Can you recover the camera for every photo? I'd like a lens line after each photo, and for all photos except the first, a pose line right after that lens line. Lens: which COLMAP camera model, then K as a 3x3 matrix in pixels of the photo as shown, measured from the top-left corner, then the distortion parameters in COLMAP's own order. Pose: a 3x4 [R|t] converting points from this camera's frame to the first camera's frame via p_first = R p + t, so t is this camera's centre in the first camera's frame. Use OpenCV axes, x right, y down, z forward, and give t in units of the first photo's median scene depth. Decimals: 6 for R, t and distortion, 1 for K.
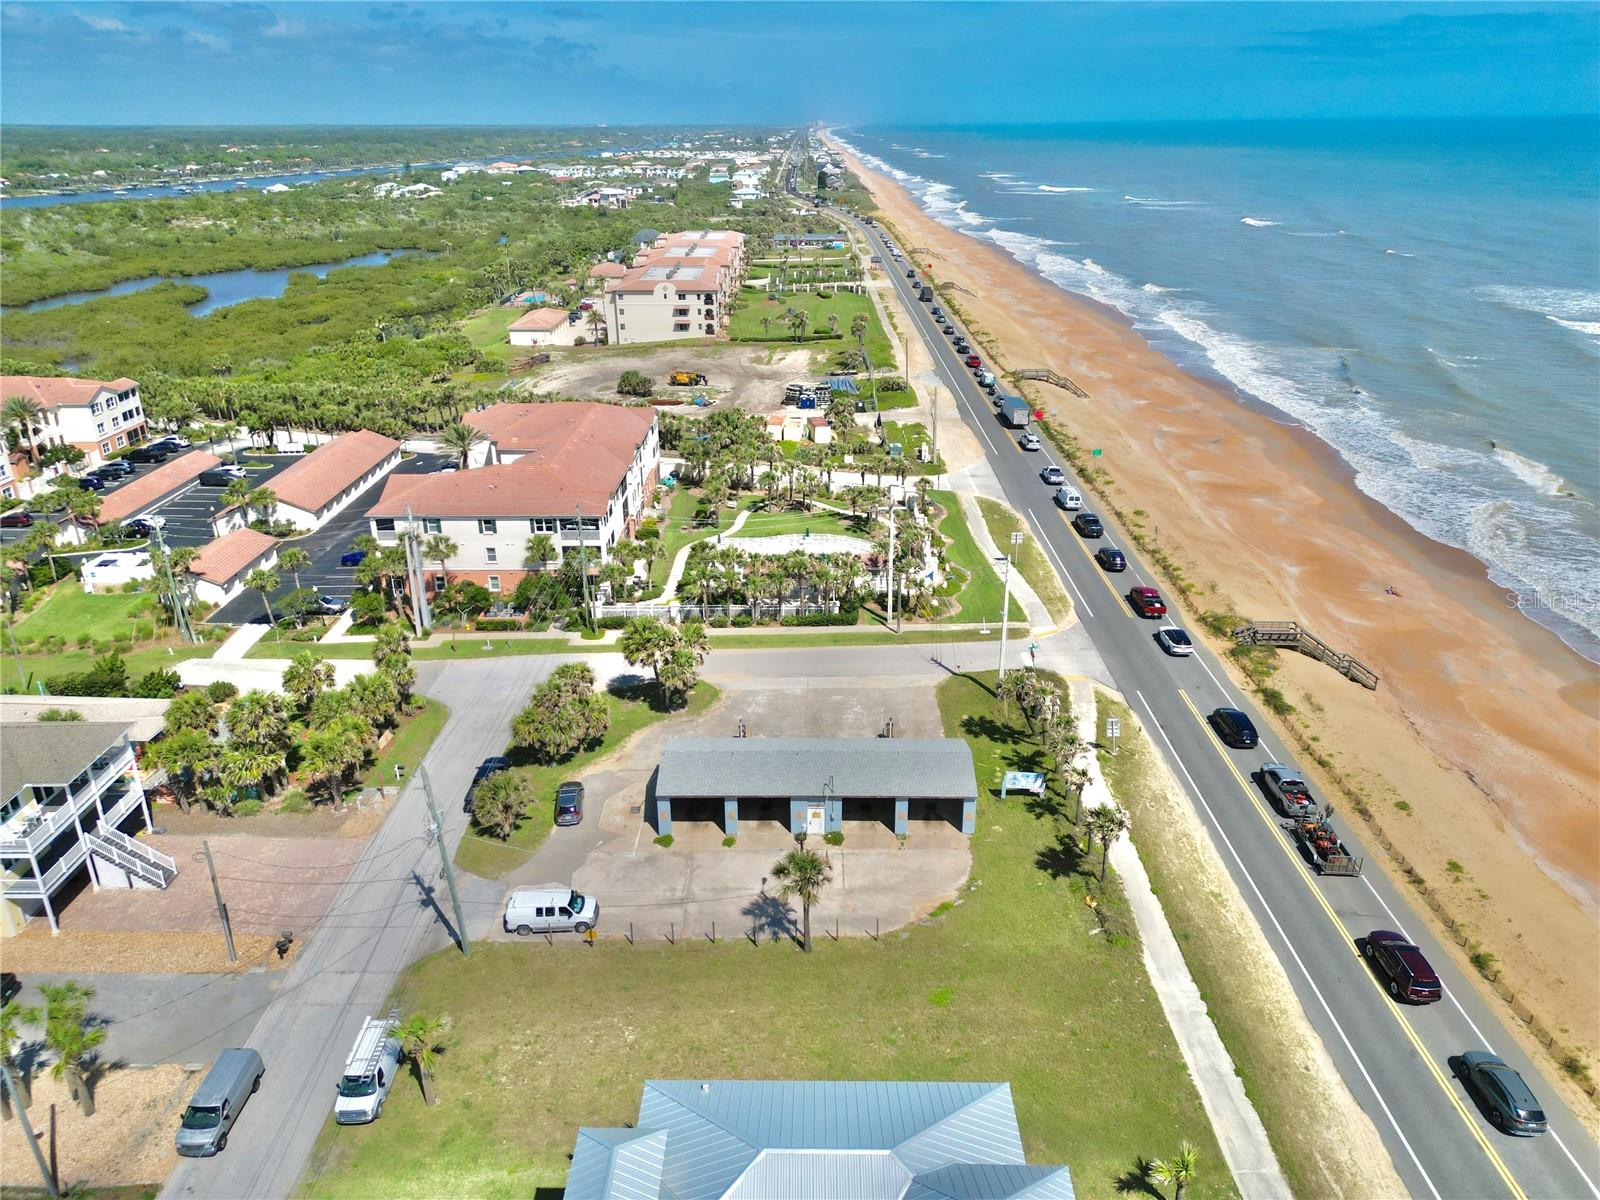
lens RADIAL K [[1116.0, 0, 795.4], [0, 1116.0, 593.9], [0, 0, 1]] dist [0.074263, -0.074654]
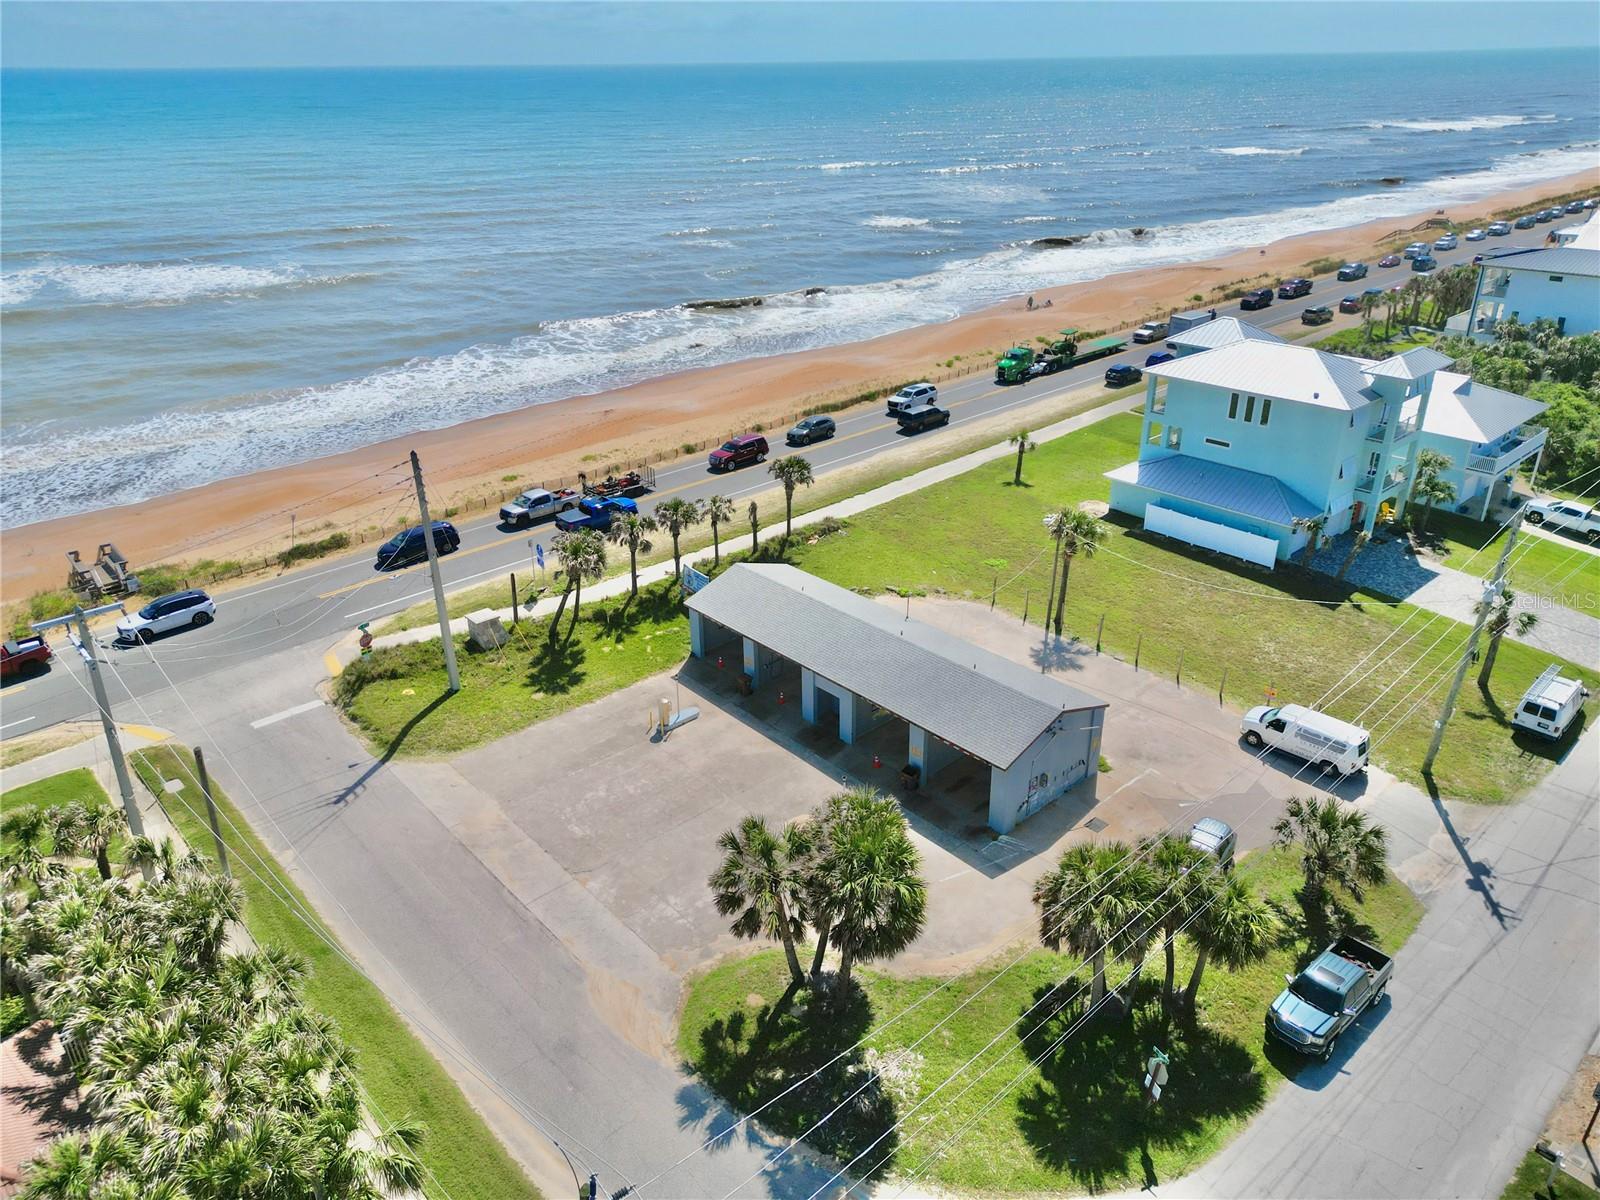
lens RADIAL K [[1116.0, 0, 795.4], [0, 1116.0, 593.9], [0, 0, 1]] dist [0.074263, -0.074654]
pose [[-0.685542, -0.295787, 0.665239, -0.411476], [0.299465, 0.718300, 0.627985, -0.333125], [-0.663591, 0.629726, -0.403847, 1.320444]]
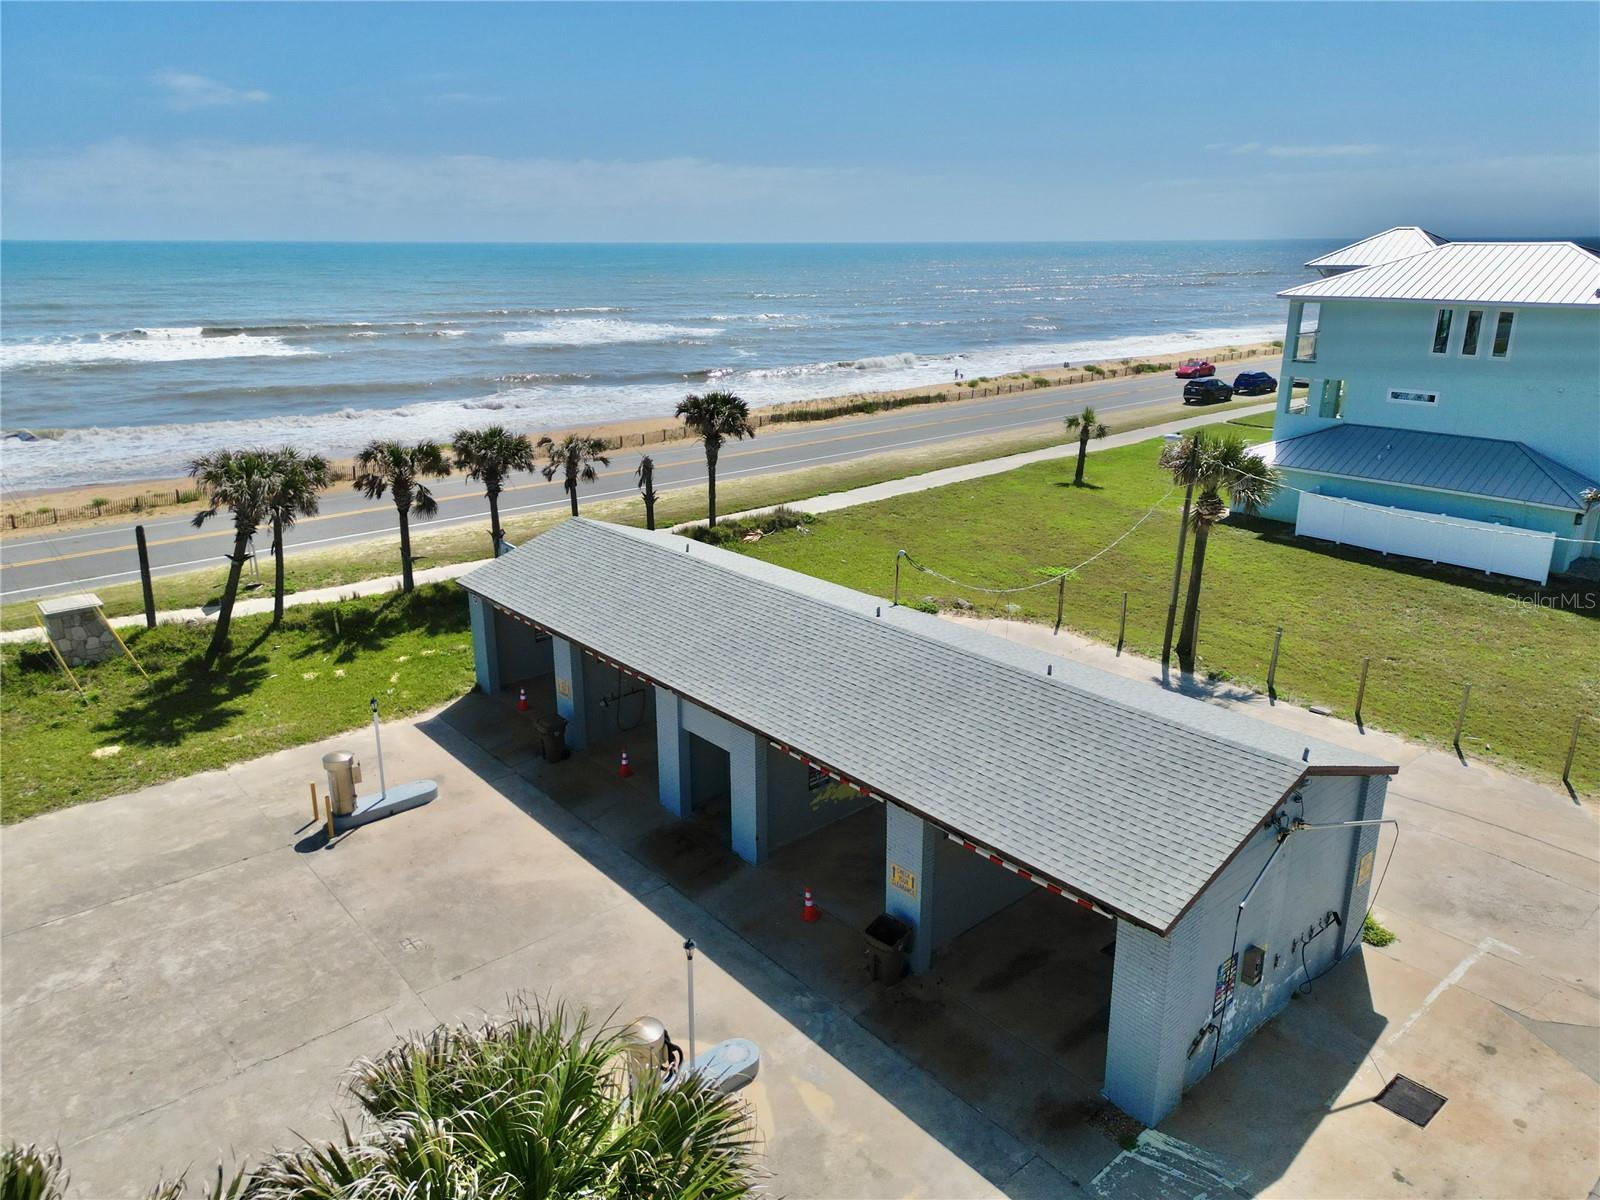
lens RADIAL K [[1117.4, 0, 795.2], [0, 1117.4, 593.1], [0, 0, 1]] dist [0.062179, -0.055332]
pose [[-0.668946, -0.213538, 0.711978, -0.205433], [0.295696, 0.802345, 0.518465, -0.029643], [-0.681964, 0.557355, -0.473584, 1.170483]]
